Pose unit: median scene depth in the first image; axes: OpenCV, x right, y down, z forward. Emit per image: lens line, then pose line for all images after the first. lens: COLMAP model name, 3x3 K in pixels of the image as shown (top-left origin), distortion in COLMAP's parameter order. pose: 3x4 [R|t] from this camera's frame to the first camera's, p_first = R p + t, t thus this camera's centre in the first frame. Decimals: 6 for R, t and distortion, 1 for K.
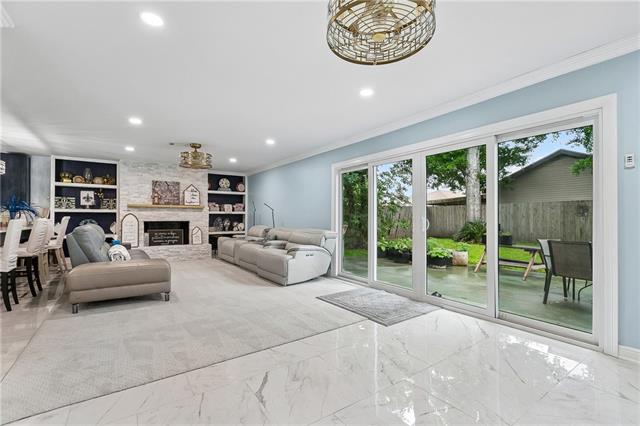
lens RADIAL K [[287.1, 0, 320.6], [0, 287.1, 216.0], [0, 0, 1]] dist [-0.014152, 0.001921]
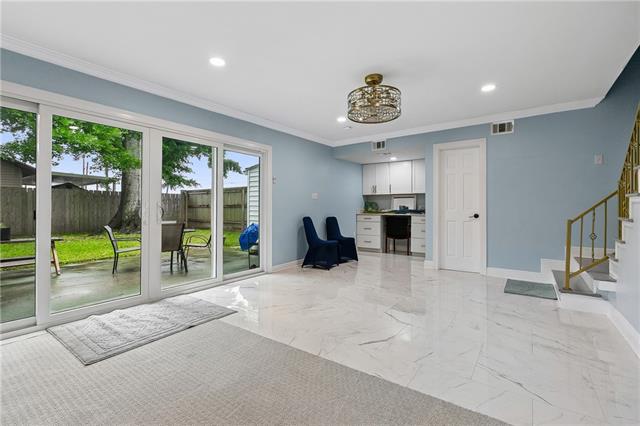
lens RADIAL K [[287.1, 0, 320.6], [0, 287.1, 209.6], [0, 0, 1]] dist [-0.014152, 0.001921]
pose [[-0.341653, -0.011691, 0.939754, -0.744665], [-0.017538, 0.999828, 0.006062, 0.007968], [-0.939663, -0.014410, -0.341799, 0.967260]]
